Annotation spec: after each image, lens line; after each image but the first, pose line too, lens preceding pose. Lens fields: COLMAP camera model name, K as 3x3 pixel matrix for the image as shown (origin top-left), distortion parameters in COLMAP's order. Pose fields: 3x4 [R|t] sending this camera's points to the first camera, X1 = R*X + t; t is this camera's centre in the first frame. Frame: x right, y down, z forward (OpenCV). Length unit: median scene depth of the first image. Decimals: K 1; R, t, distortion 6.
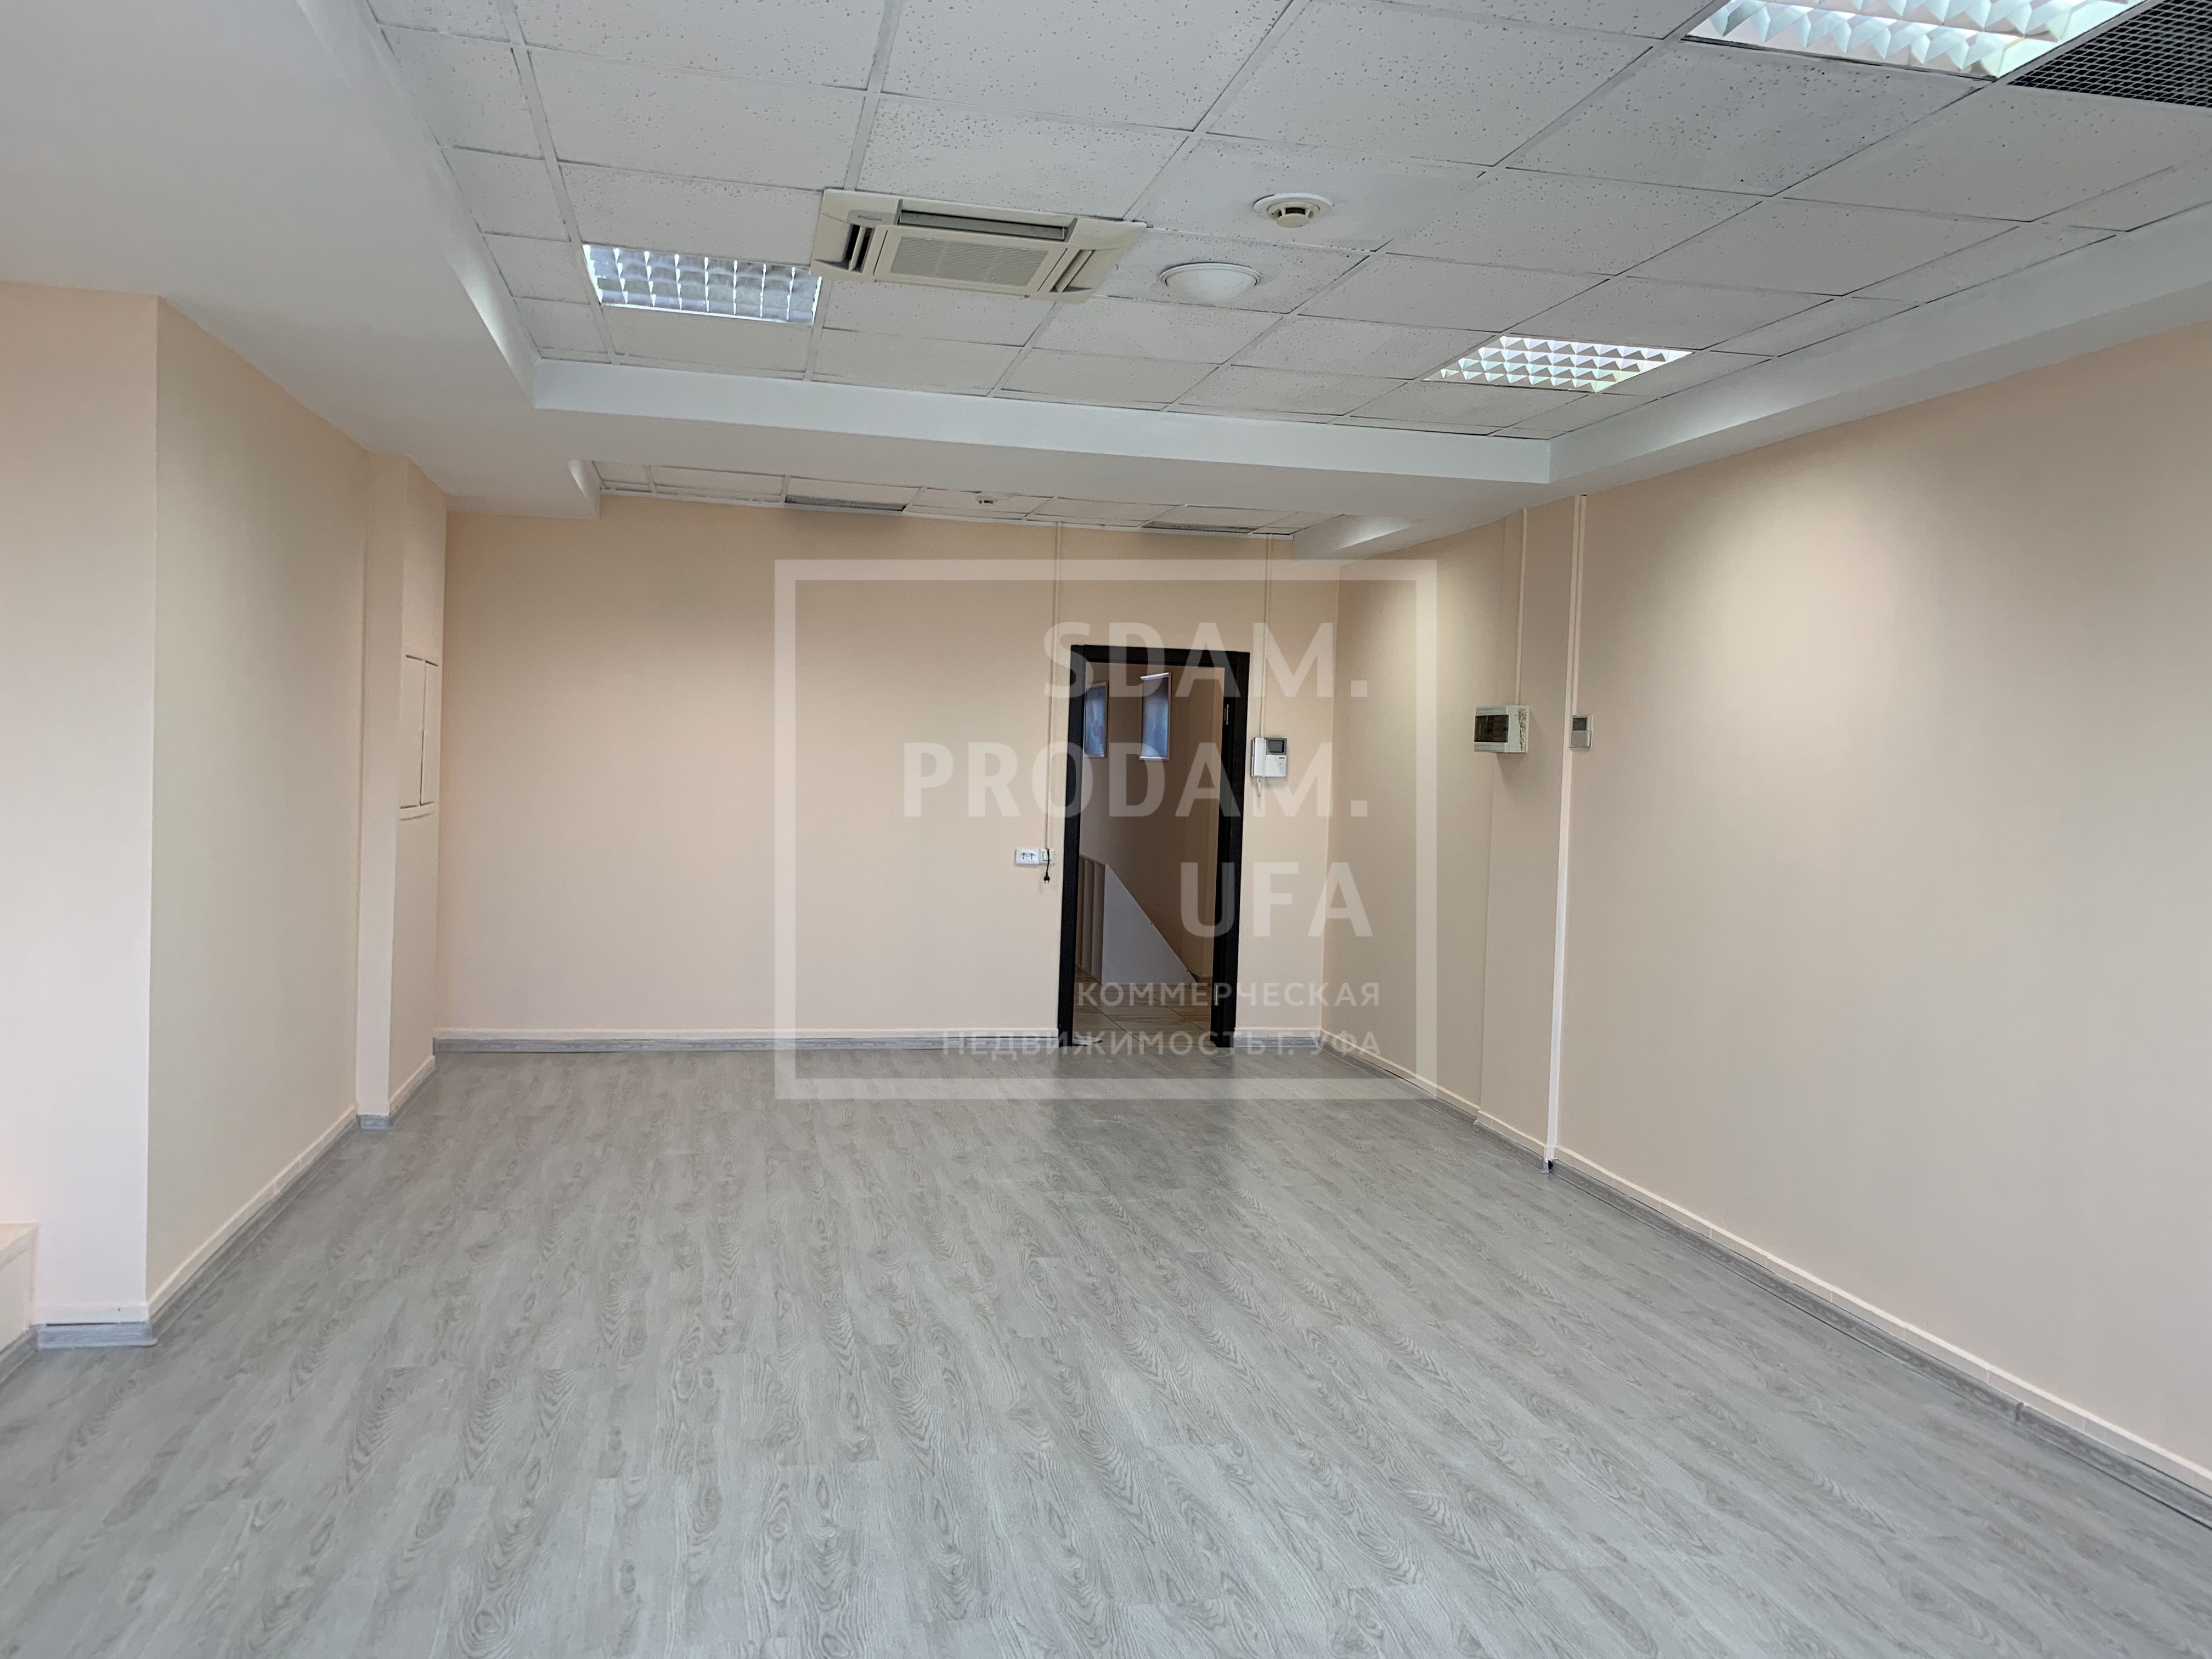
lens RADIAL K [[1674.1, 0, 1089.7], [0, 1674.1, 834.1], [0, 0, 1]] dist [0.058174, -0.057523]
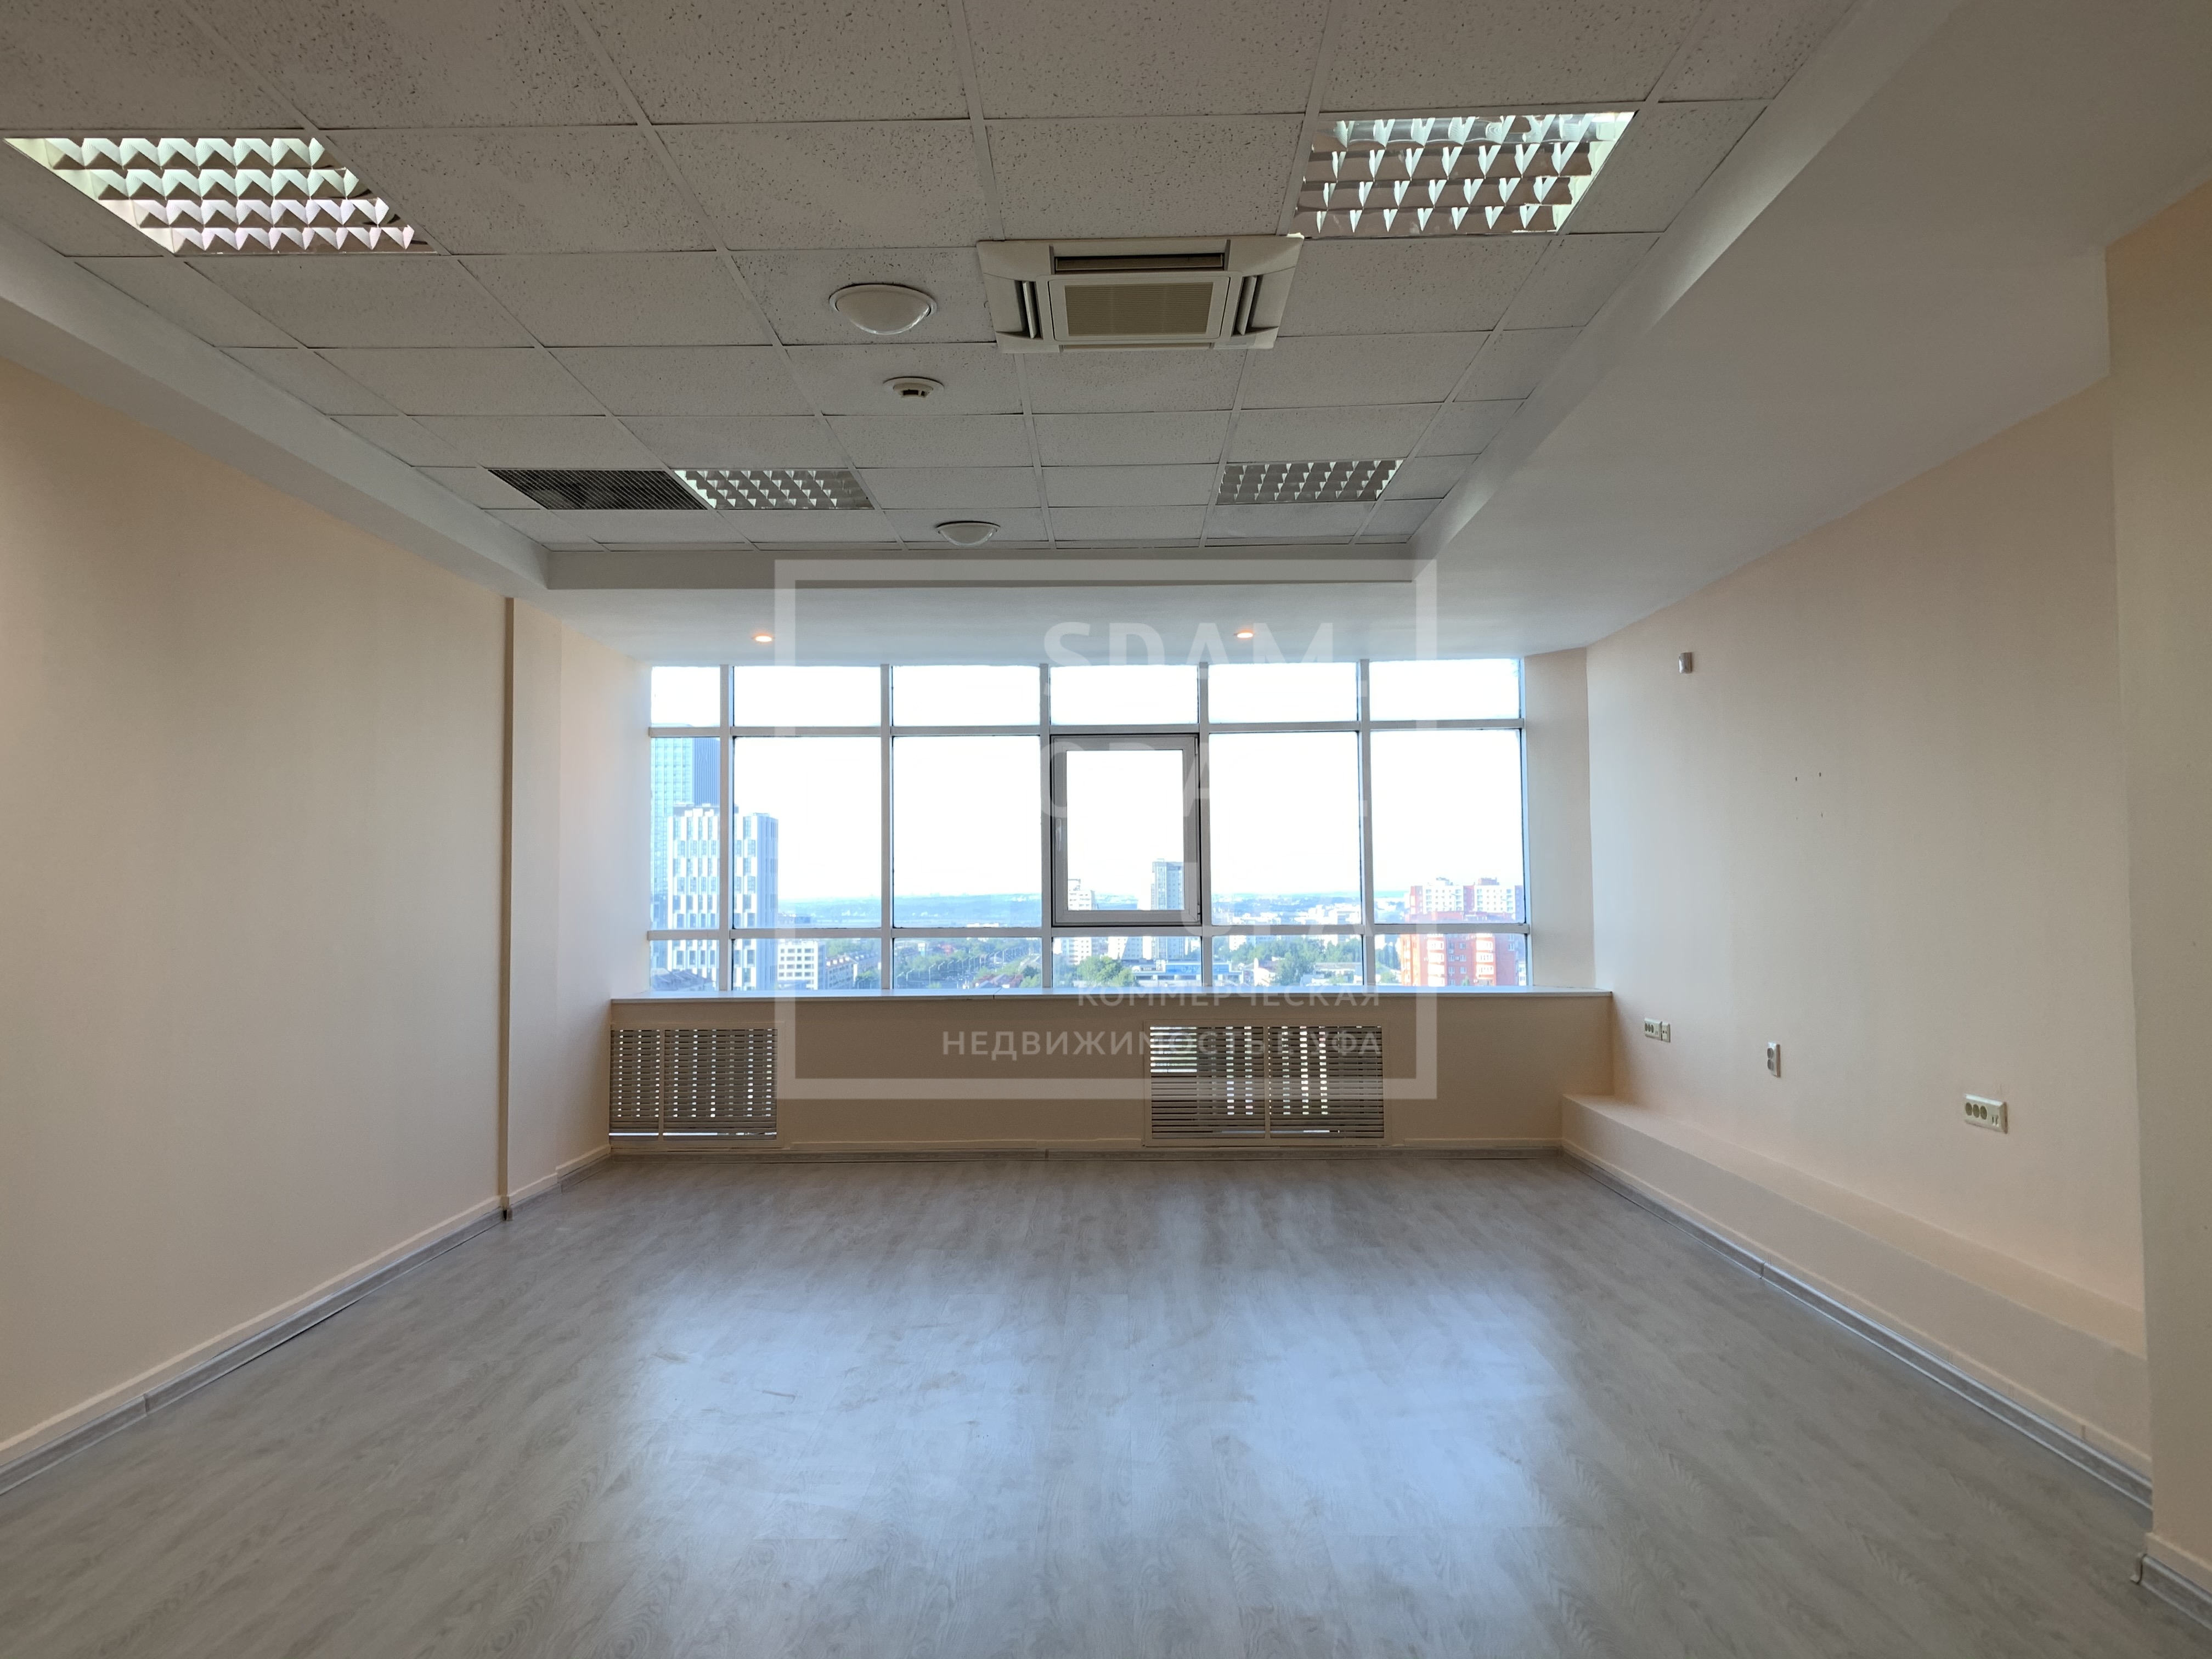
lens RADIAL K [[1674.1, 0, 1089.7], [0, 1674.1, 834.1], [0, 0, 1]] dist [0.058174, -0.057523]
pose [[-0.973122, -0.018522, 0.229545, -0.252626], [-0.013969, 0.999672, 0.021445, -0.045488], [-0.229867, 0.017663, -0.973062, 1.786950]]
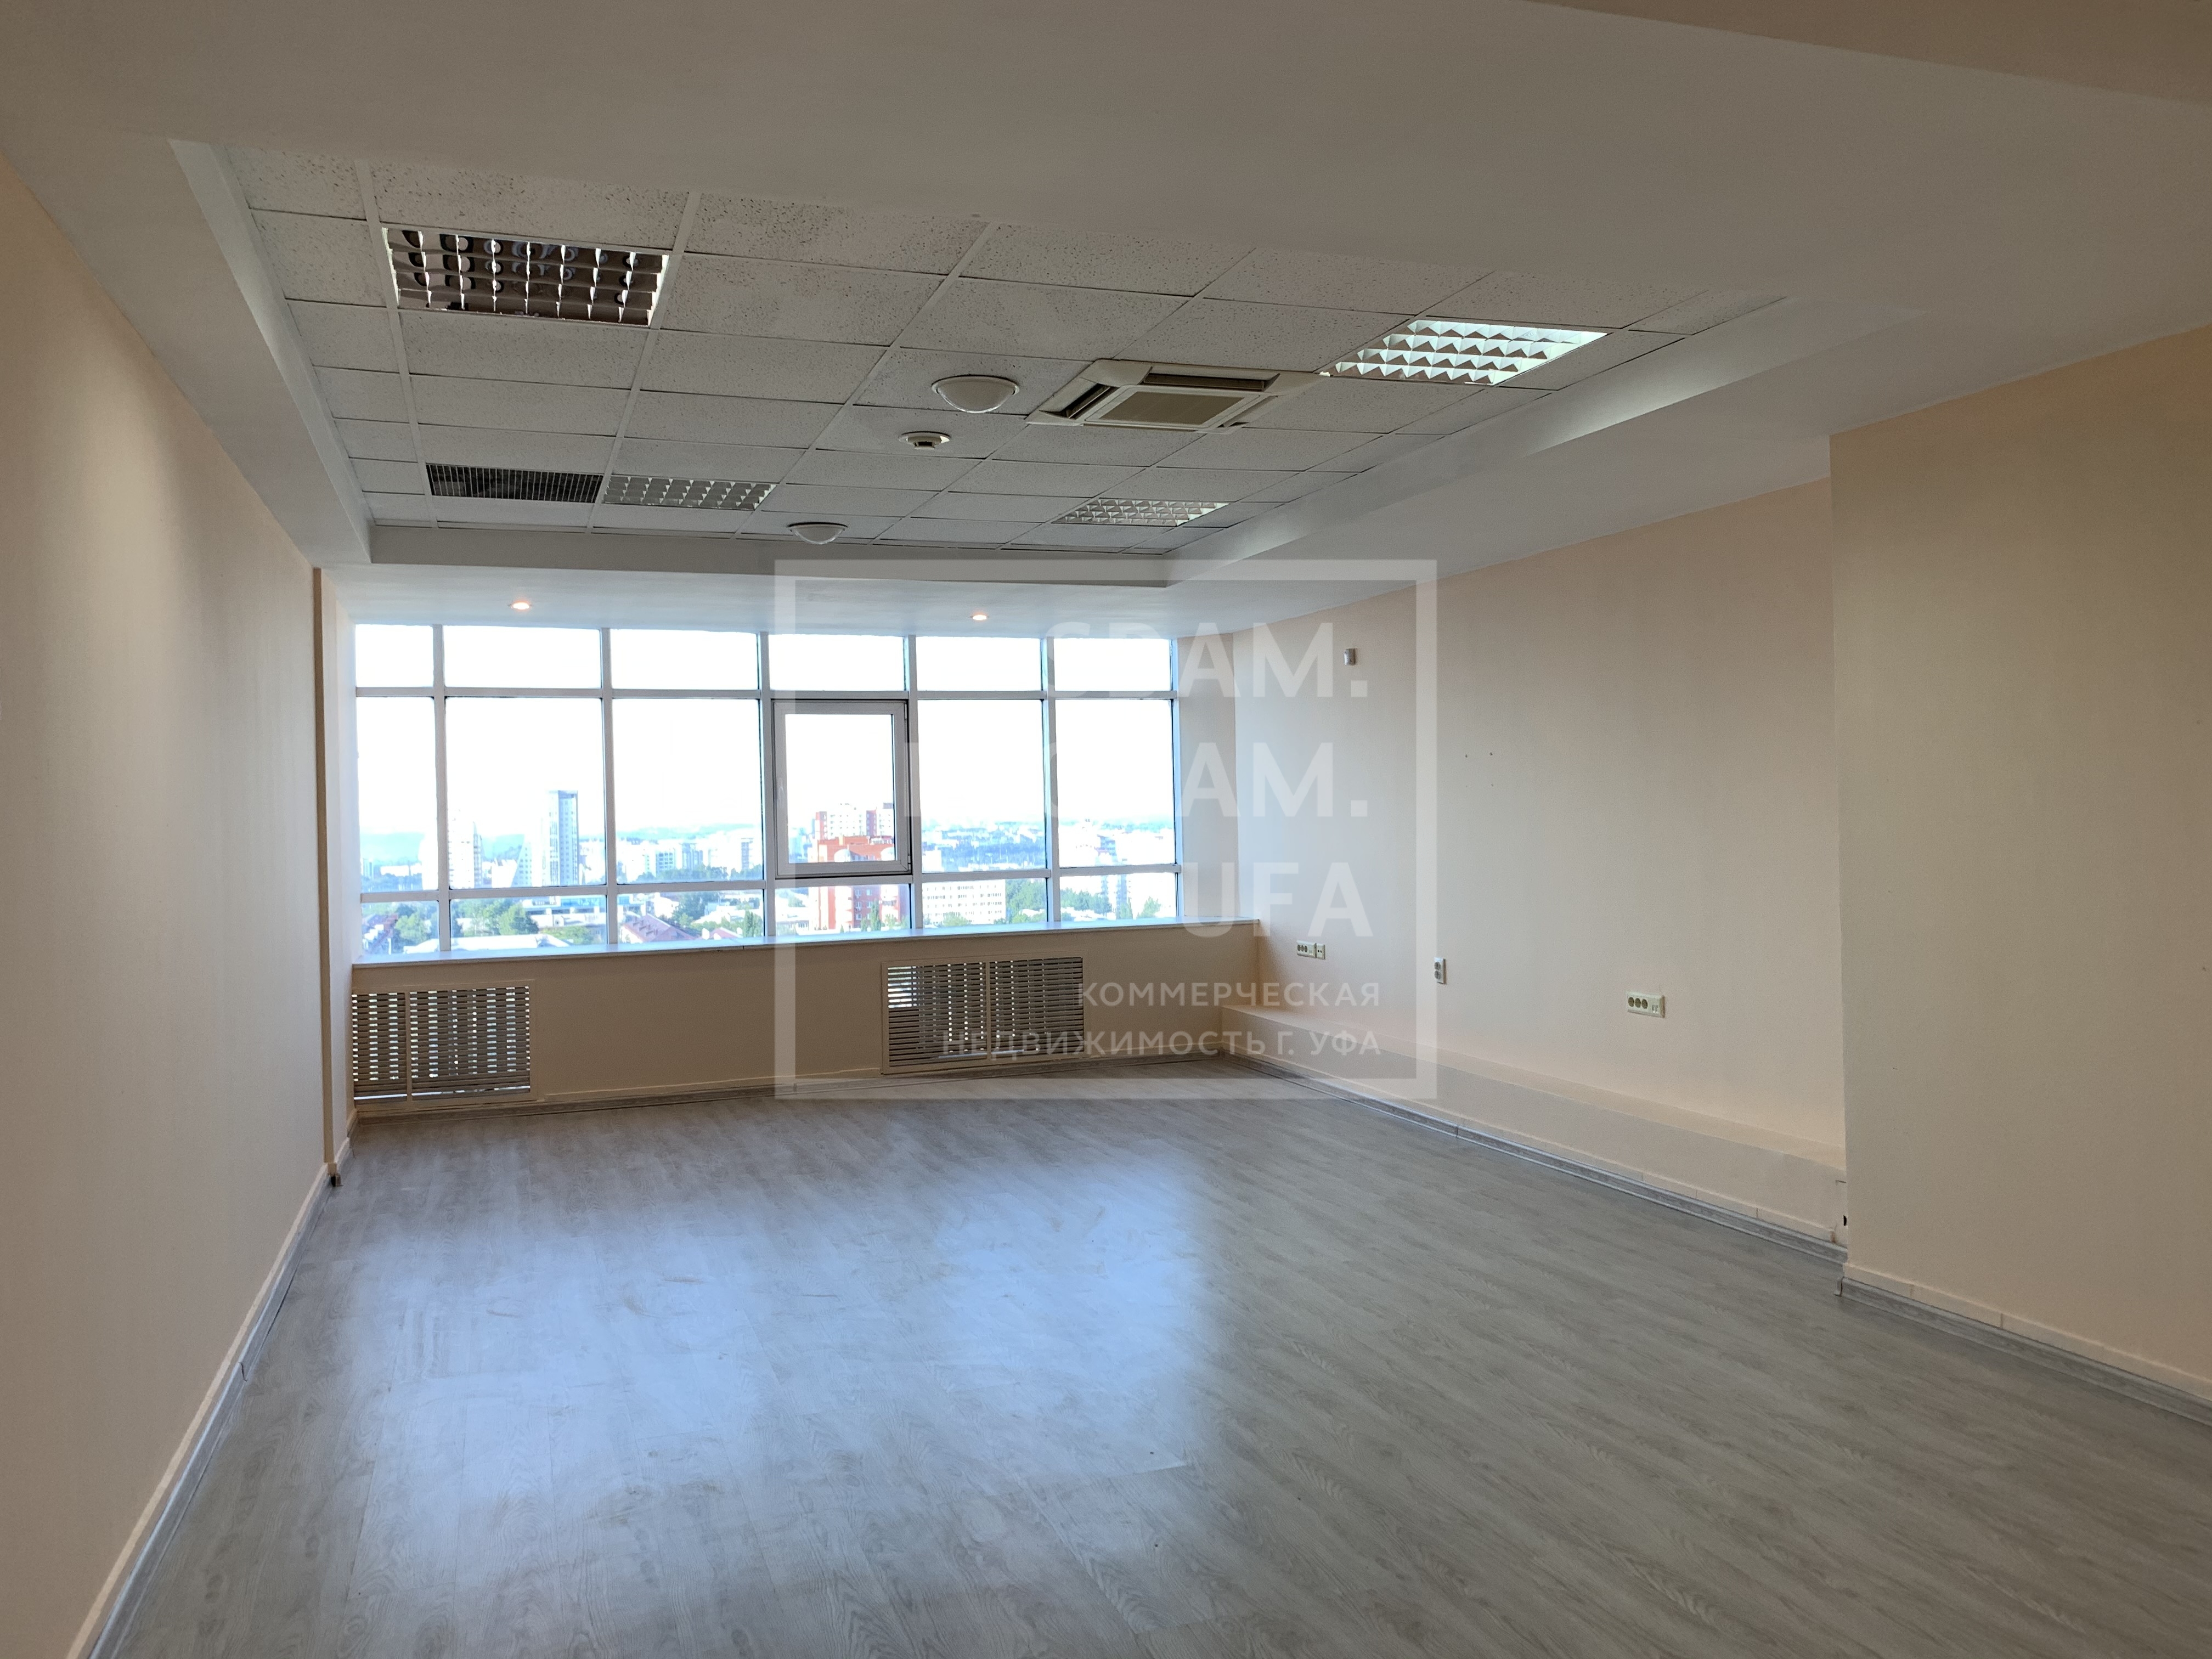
lens RADIAL K [[1674.1, 0, 1089.7], [0, 1674.1, 834.1], [0, 0, 1]] dist [0.058174, -0.057523]
pose [[-0.991985, -0.012238, -0.125758, 0.127819], [-0.019857, 0.998030, 0.059508, -0.085508], [0.124782, 0.061528, -0.990275, 2.036647]]
